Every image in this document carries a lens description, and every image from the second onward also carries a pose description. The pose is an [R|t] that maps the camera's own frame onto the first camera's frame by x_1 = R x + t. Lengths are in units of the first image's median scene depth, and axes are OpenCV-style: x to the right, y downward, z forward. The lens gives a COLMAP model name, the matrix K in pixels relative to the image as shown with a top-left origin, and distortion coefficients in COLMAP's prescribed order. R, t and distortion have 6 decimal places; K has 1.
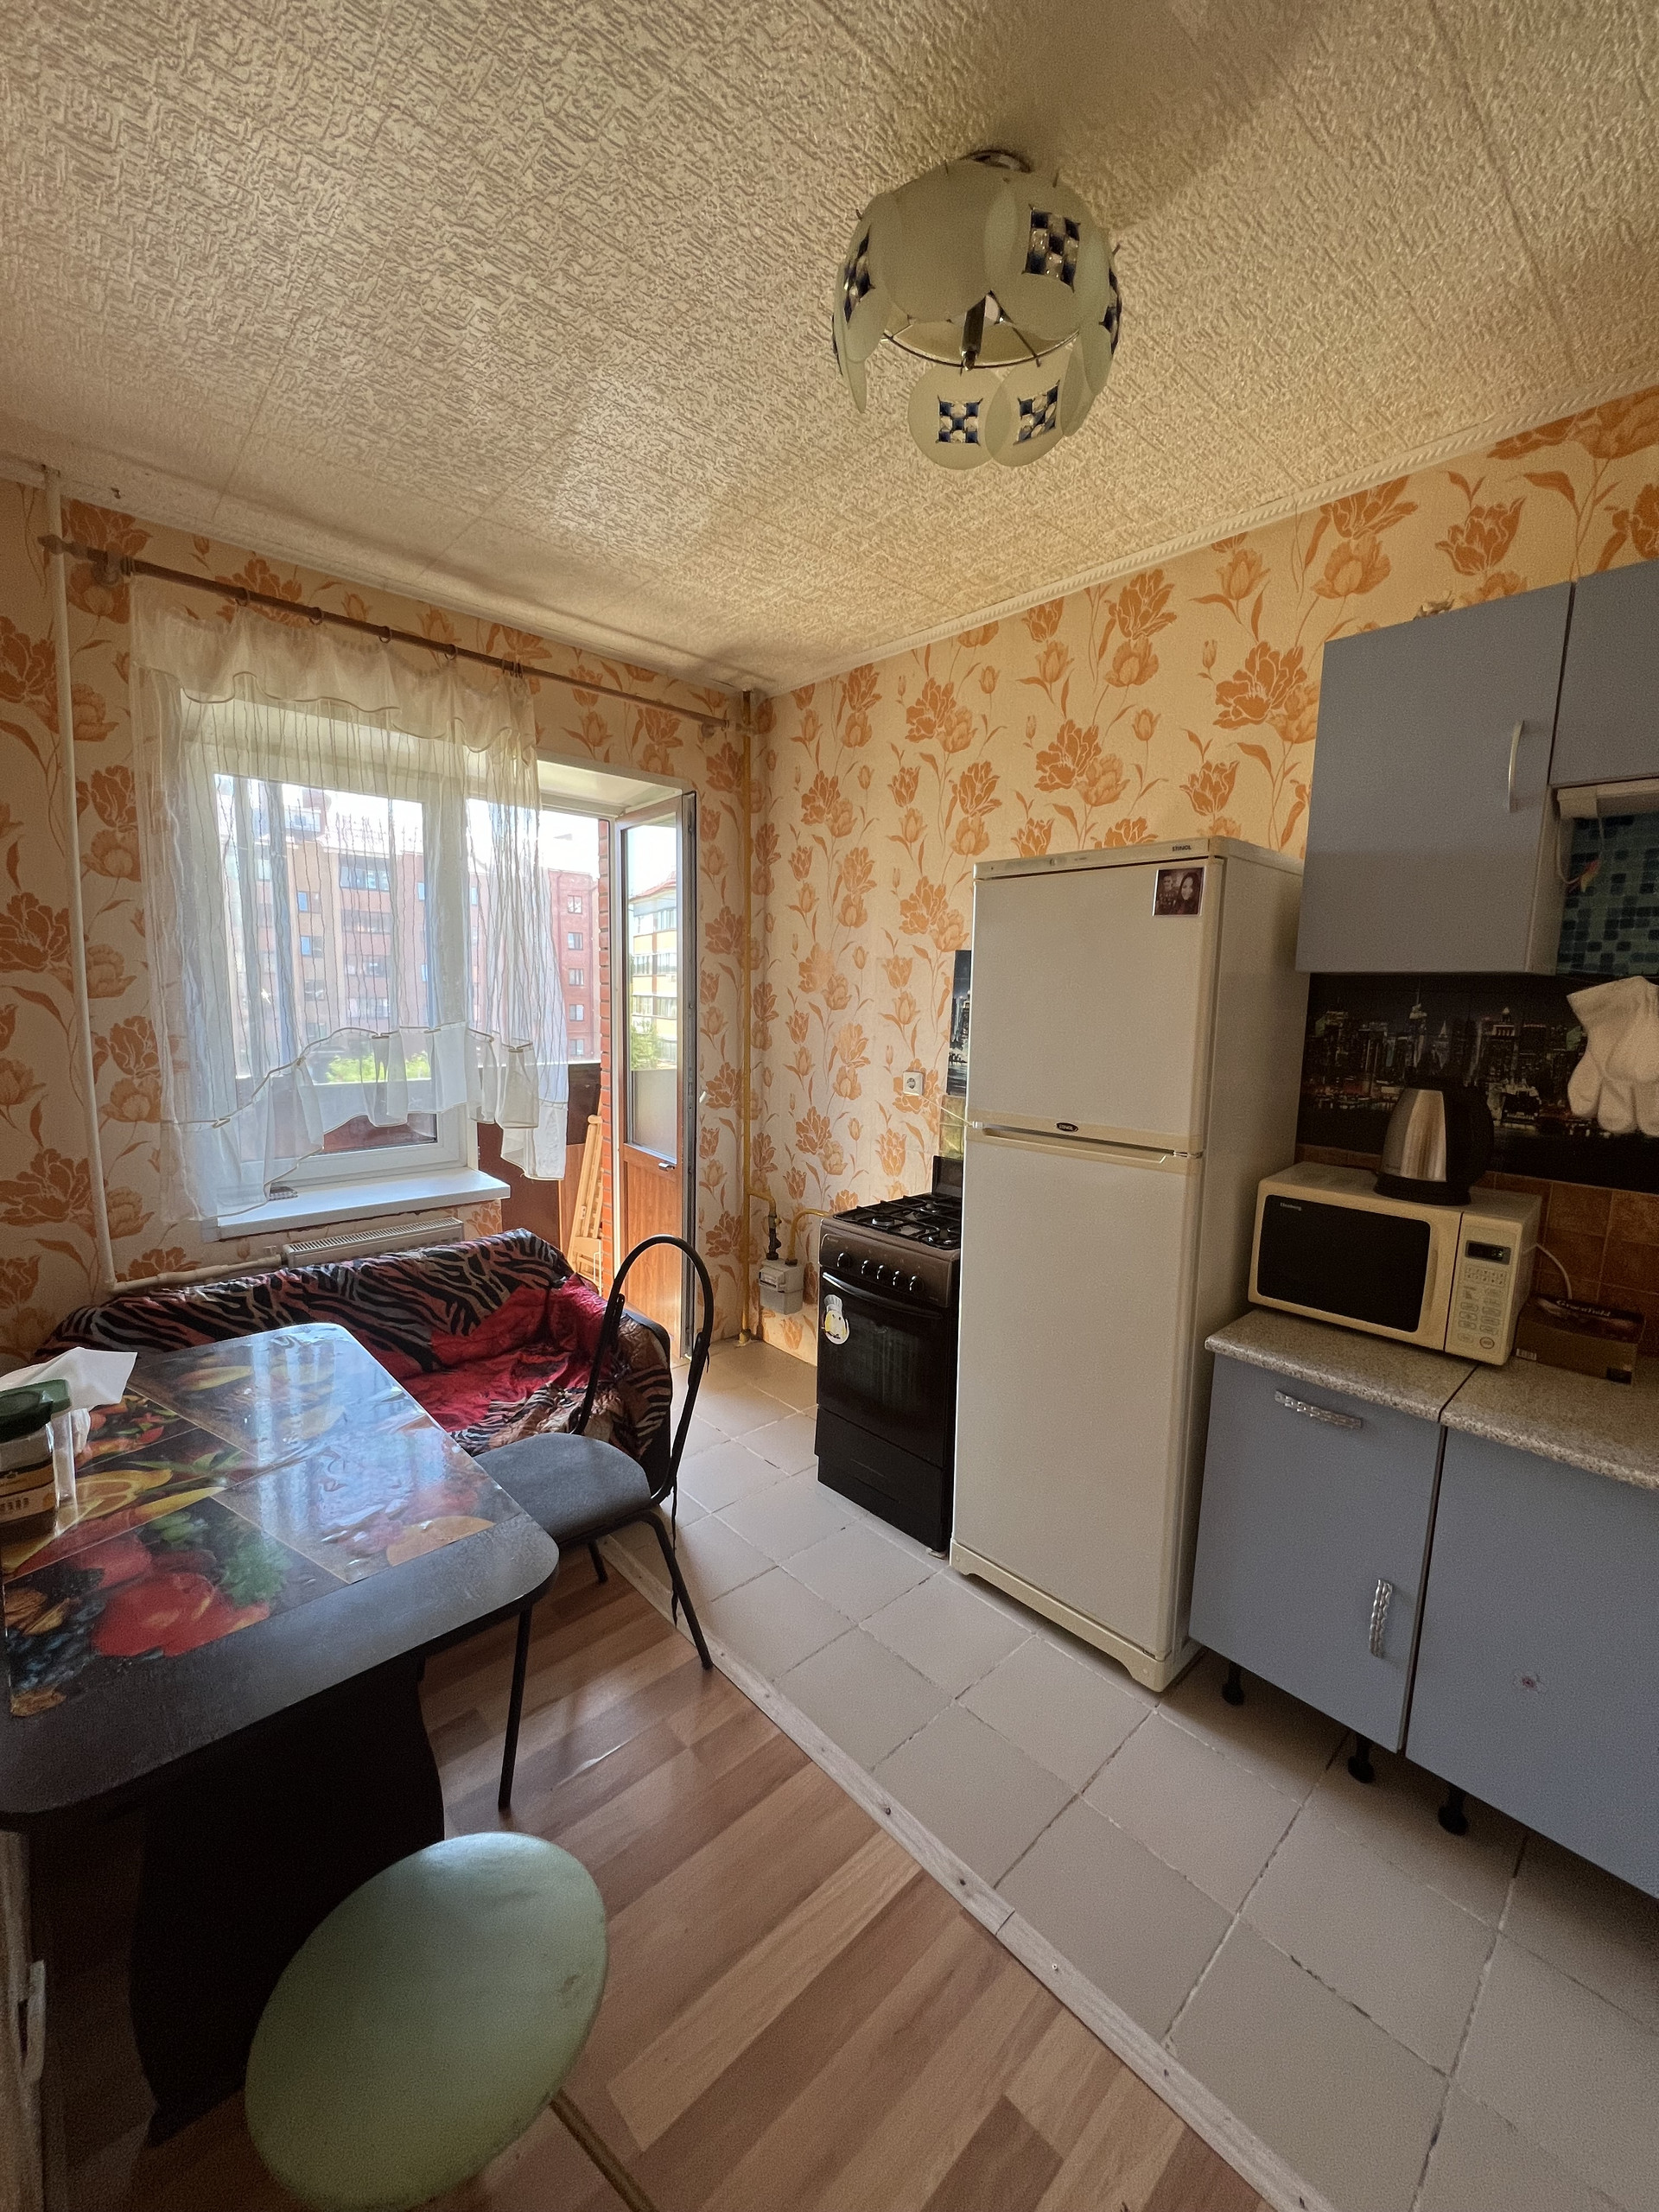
lens RADIAL K [[889.4, 0, 828.6], [0, 889.4, 1104.8], [0, 0, 1]] dist [-0.000245, 0.000349]
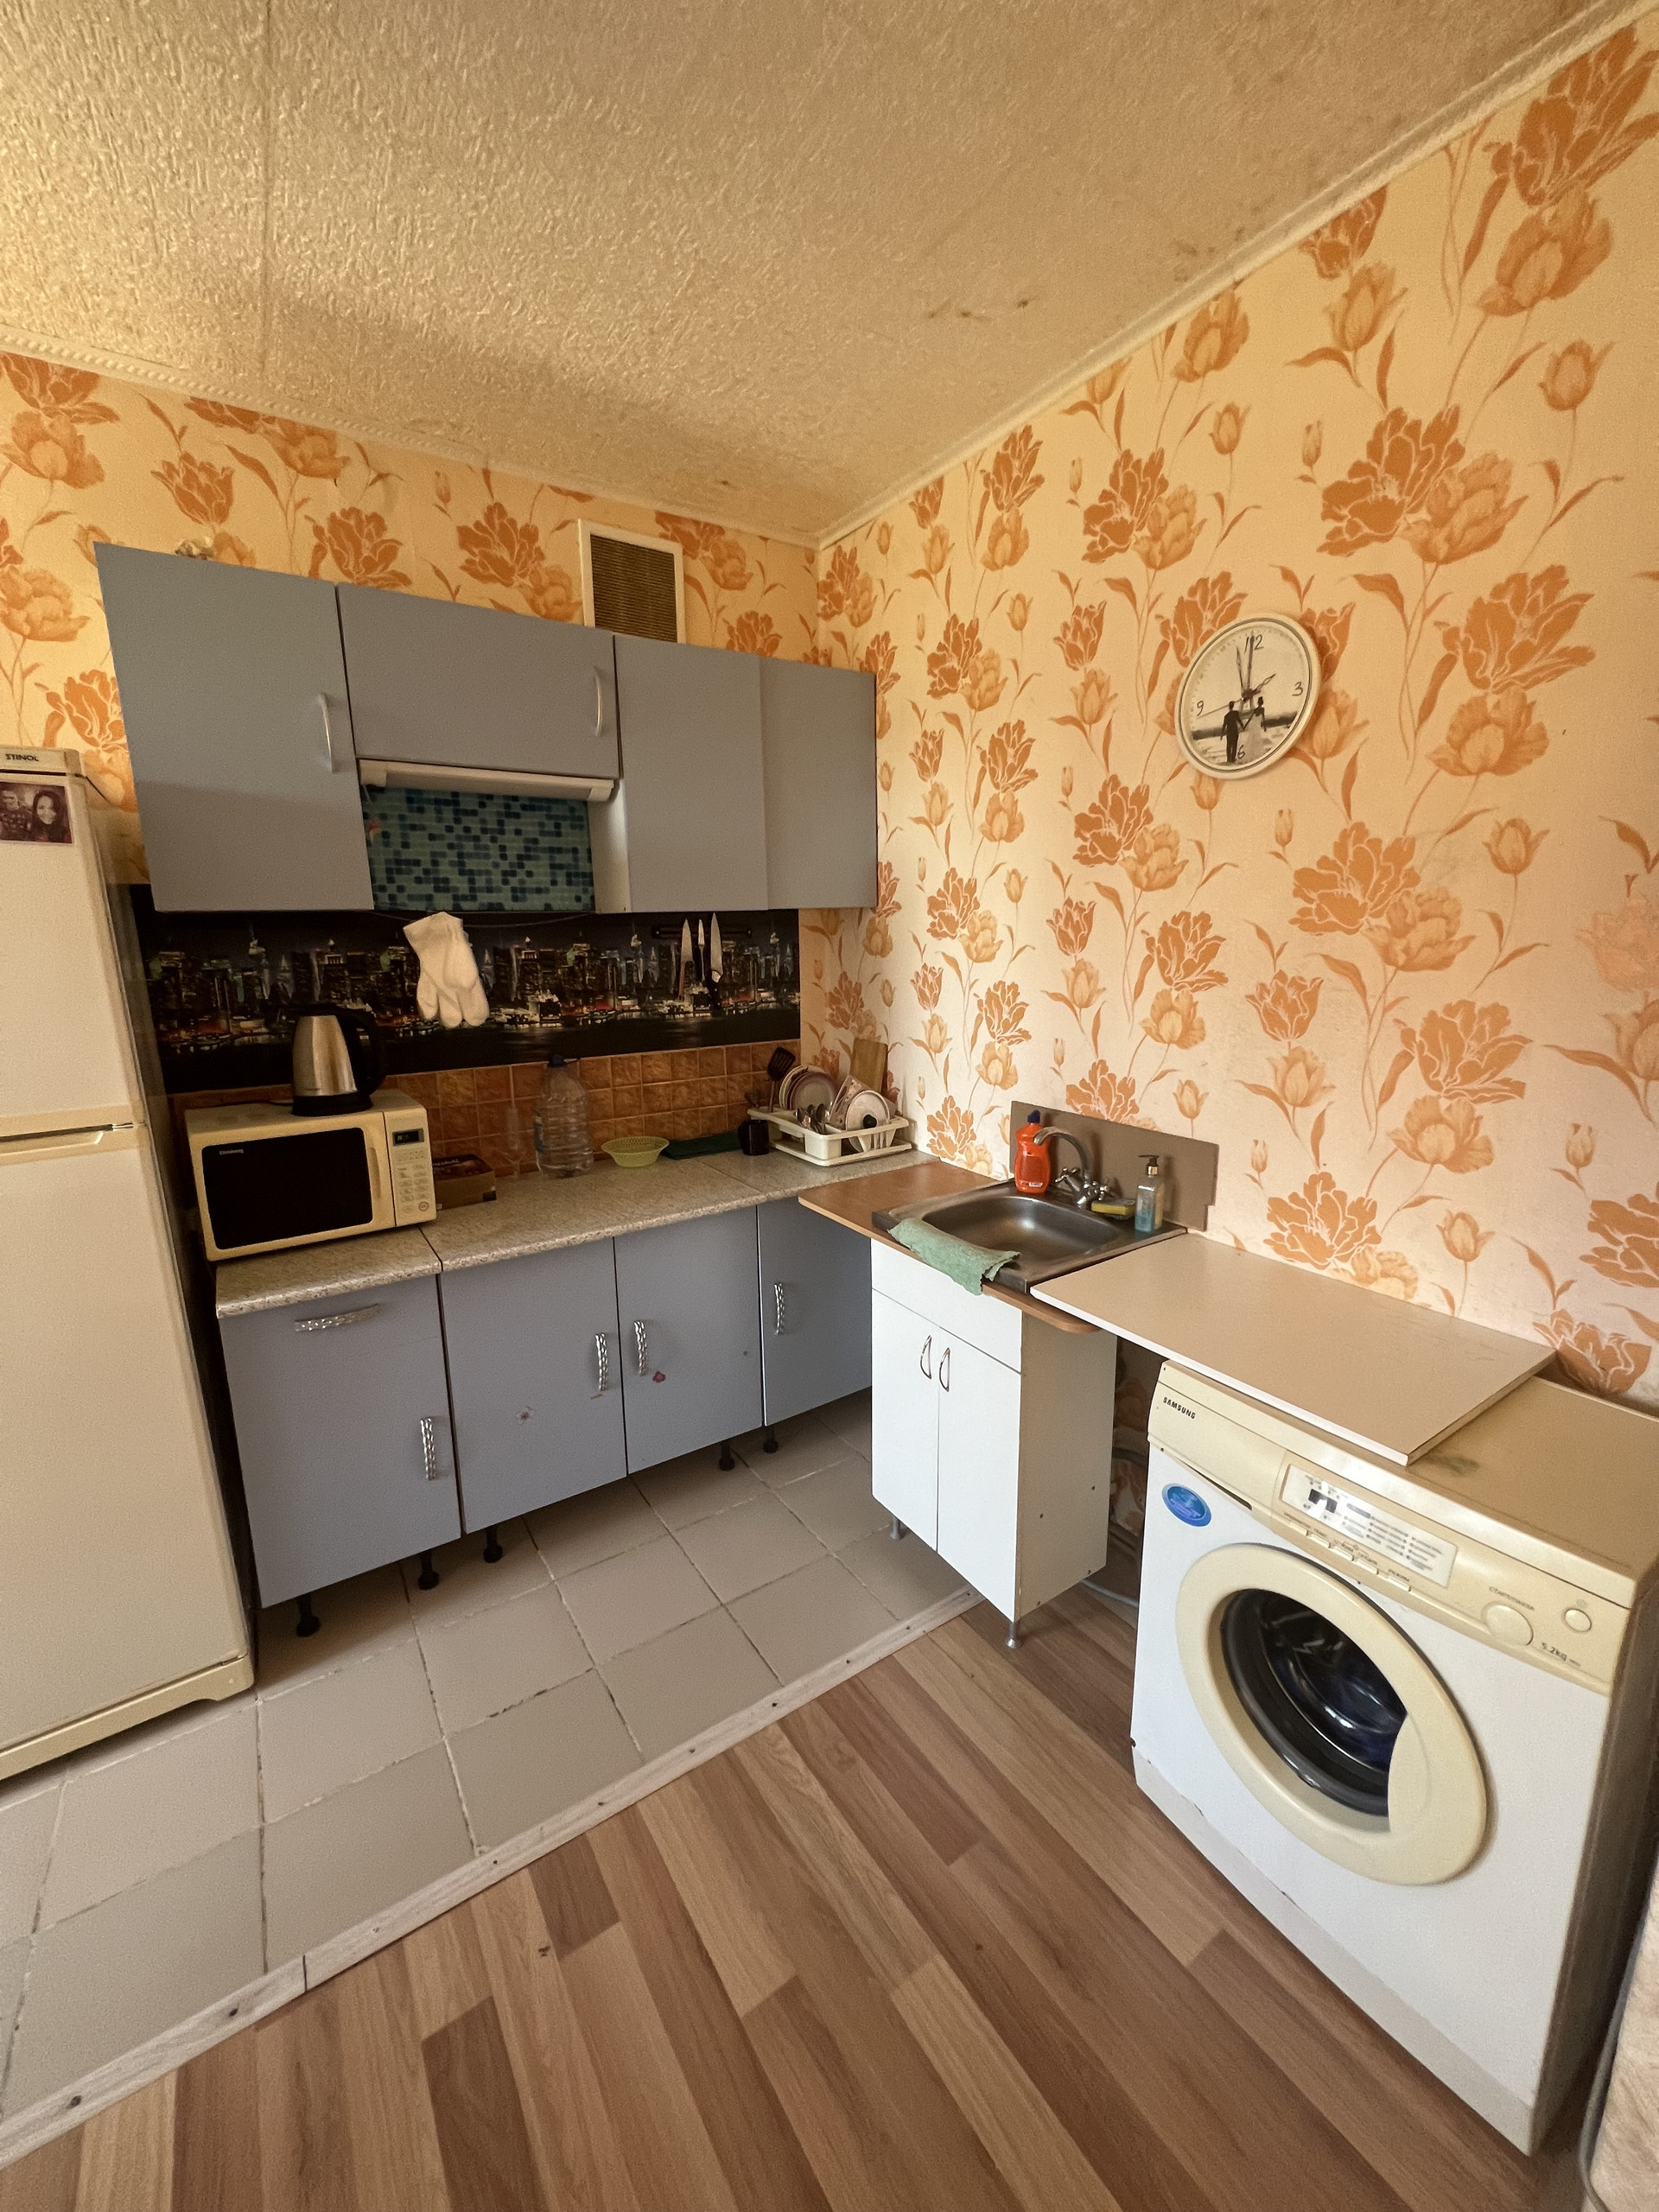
lens RADIAL K [[889.4, 0, 831.1], [0, 889.4, 1102.8], [0, 0, 1]] dist [-0.000245, 0.000349]
pose [[0.156727, -0.220008, 0.962826, -0.339503], [0.147075, 0.969202, 0.197525, -0.038235], [-0.976630, 0.110650, 0.184258, 0.175194]]
